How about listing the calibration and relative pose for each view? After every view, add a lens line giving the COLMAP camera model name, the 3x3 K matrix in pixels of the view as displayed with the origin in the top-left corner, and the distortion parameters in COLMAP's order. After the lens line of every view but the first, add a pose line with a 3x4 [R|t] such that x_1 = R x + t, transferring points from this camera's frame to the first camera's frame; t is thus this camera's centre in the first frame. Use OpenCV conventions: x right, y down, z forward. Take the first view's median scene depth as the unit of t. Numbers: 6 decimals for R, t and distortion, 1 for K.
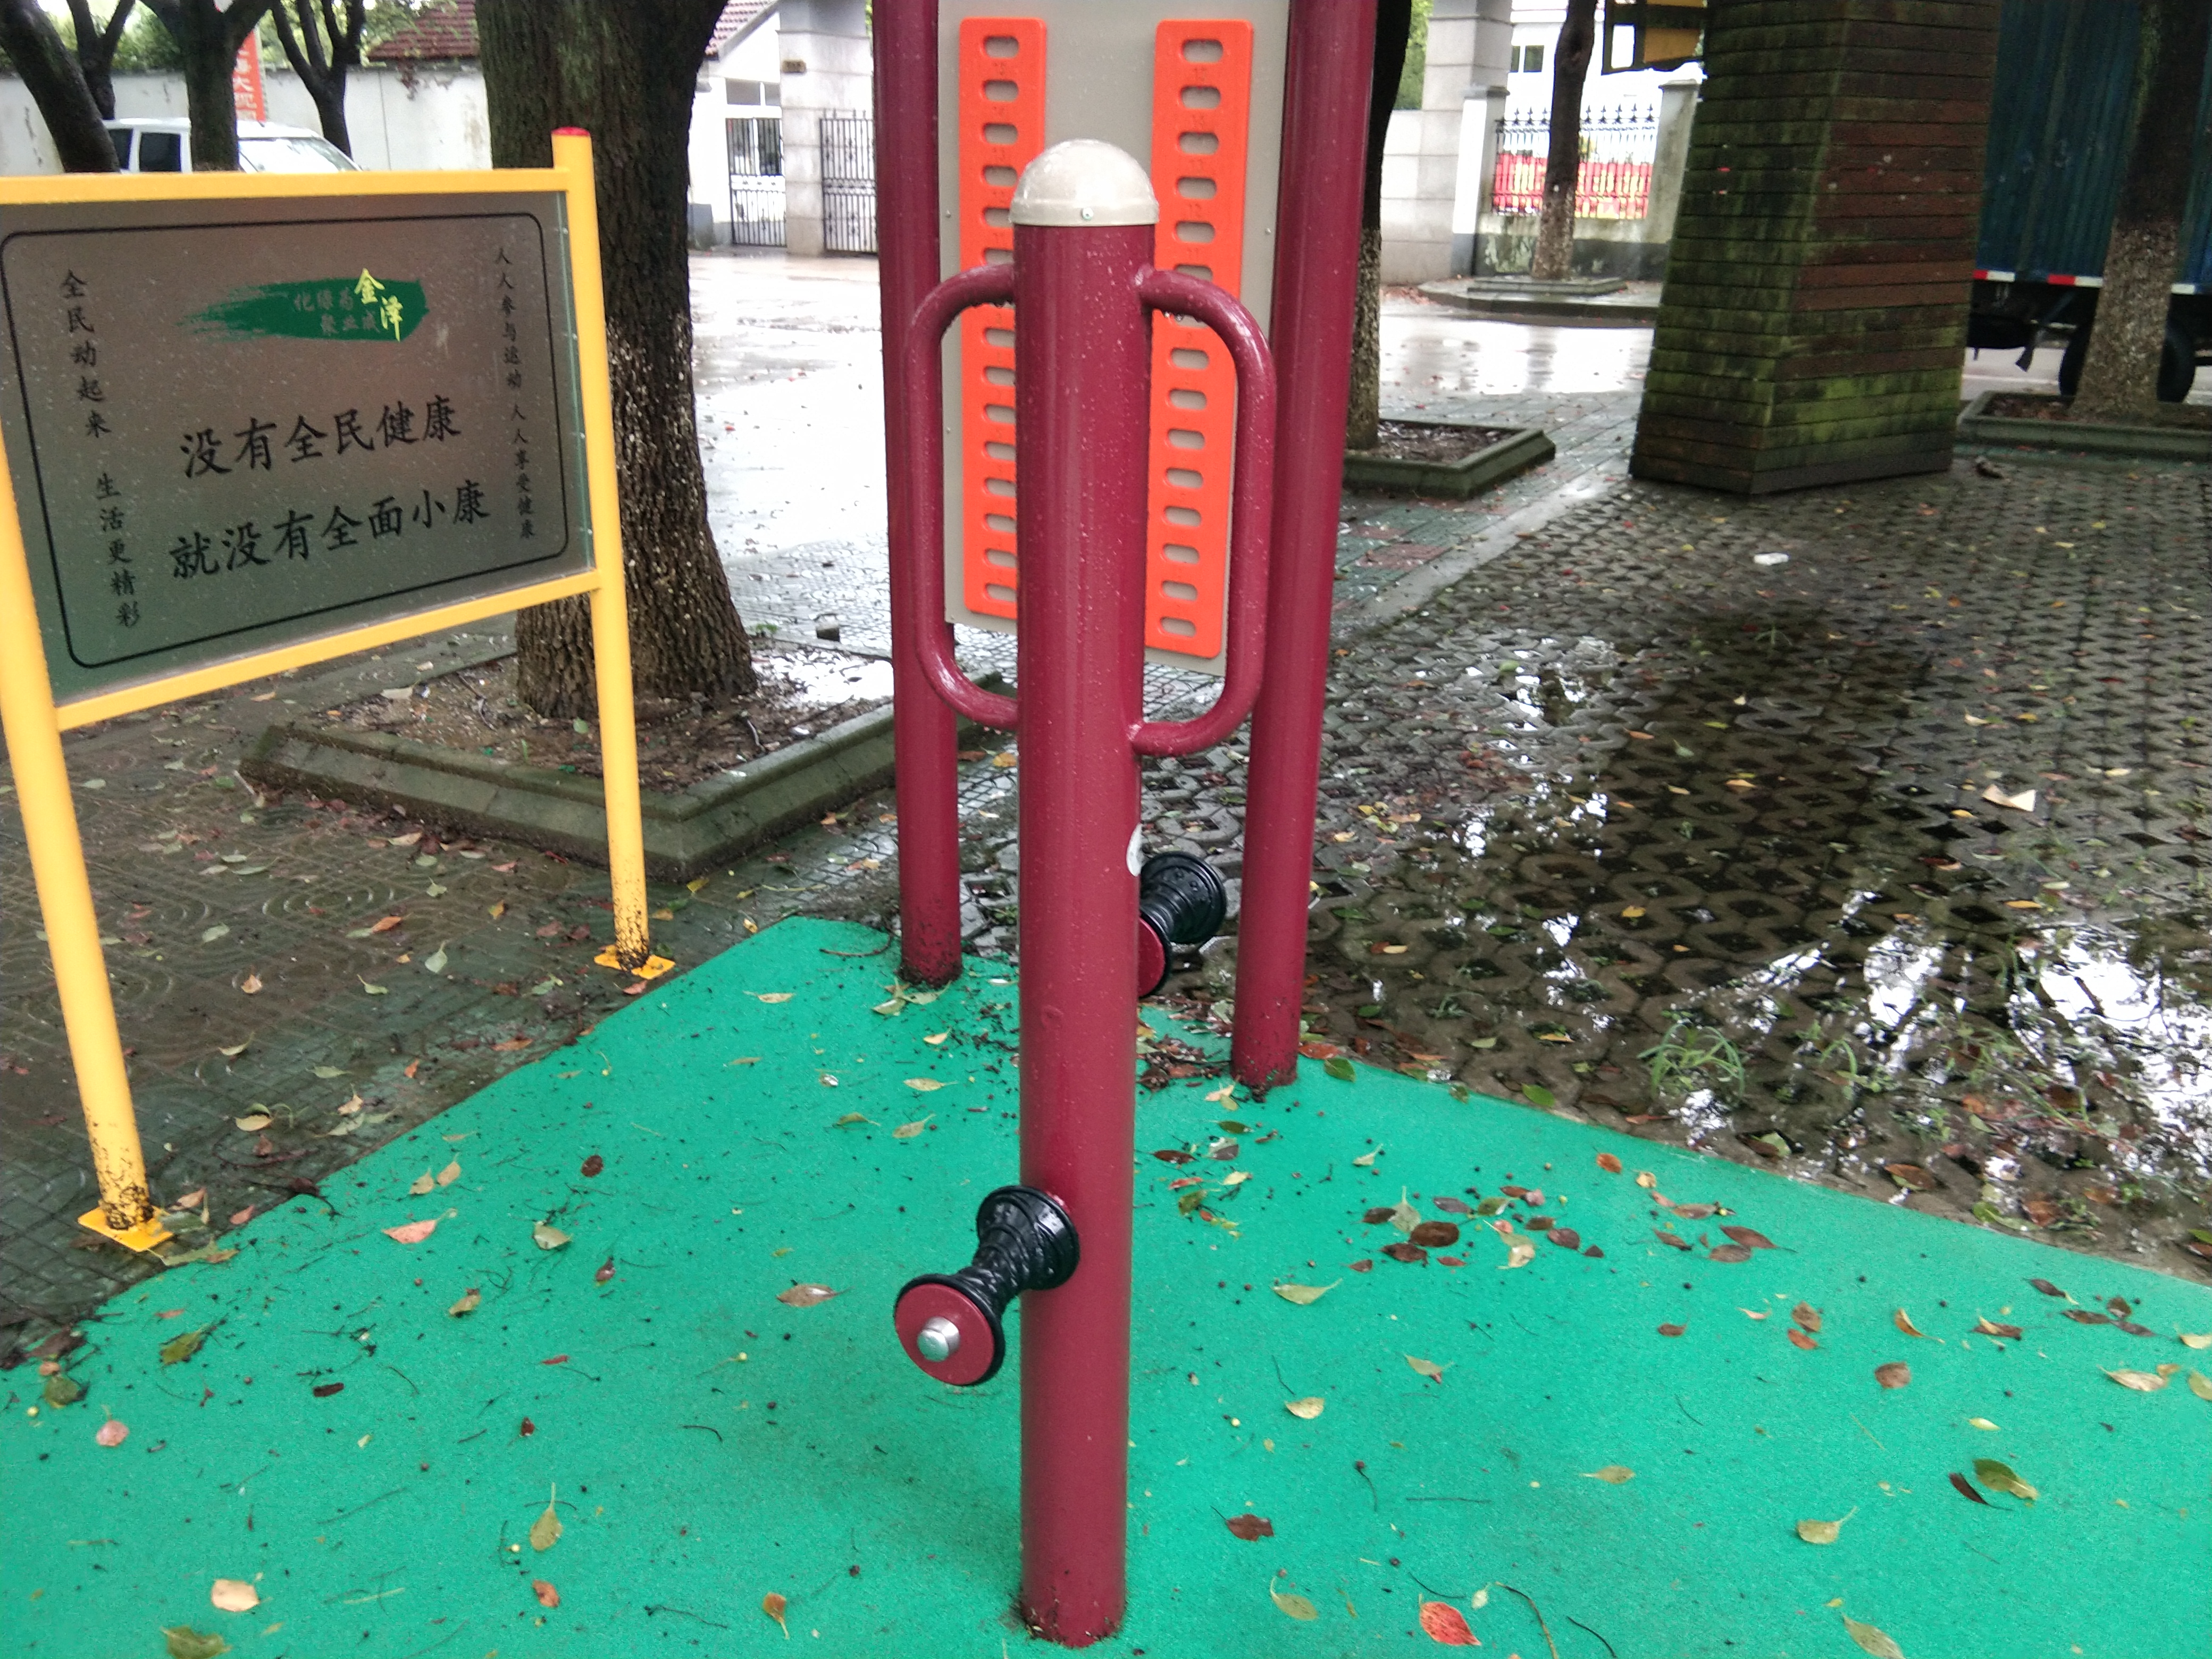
lens RADIAL K [[1782.3, 0, 1095.7], [0, 1782.3, 824.1], [0, 0, 1]] dist [0.063629, -0.097343]
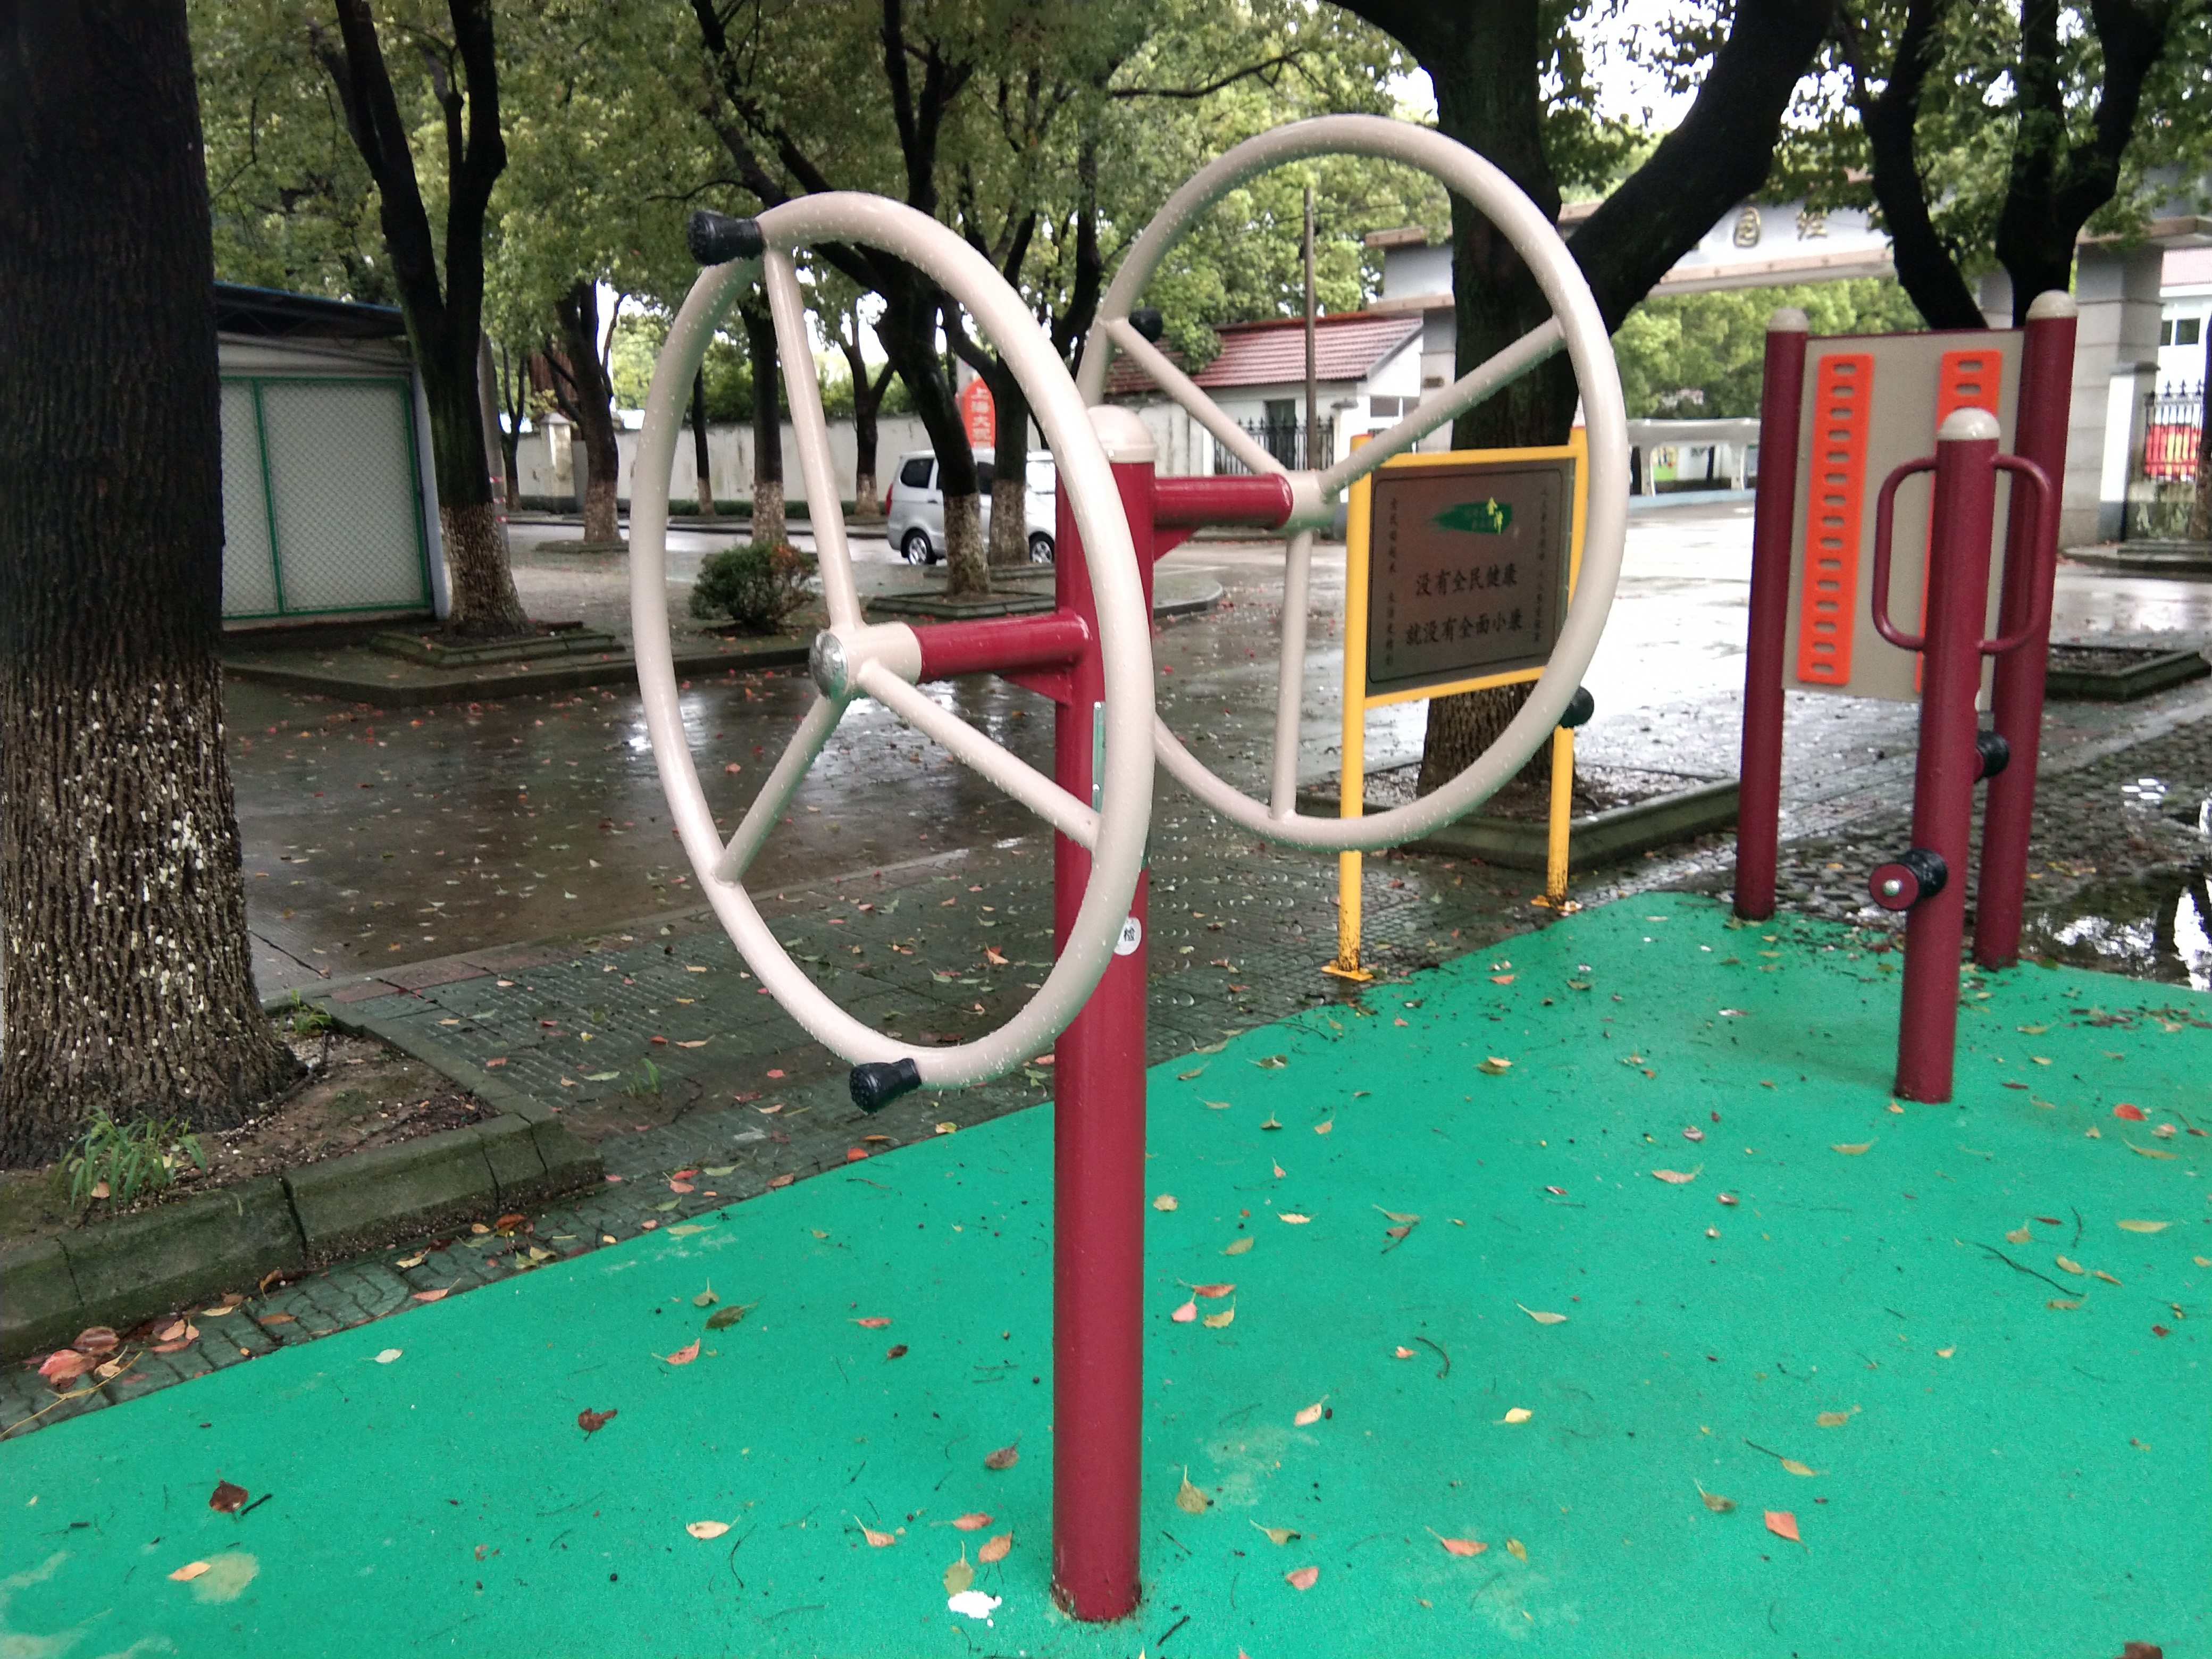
lens RADIAL K [[1782.3, 0, 1114.0], [0, 1782.3, 819.4], [0, 0, 1]] dist [0.063629, -0.097343]
pose [[0.953078, 0.021500, -0.301960, -0.025085], [-0.068996, 0.986649, -0.147525, 0.043588], [0.294756, 0.161437, 0.941837, -0.111004]]
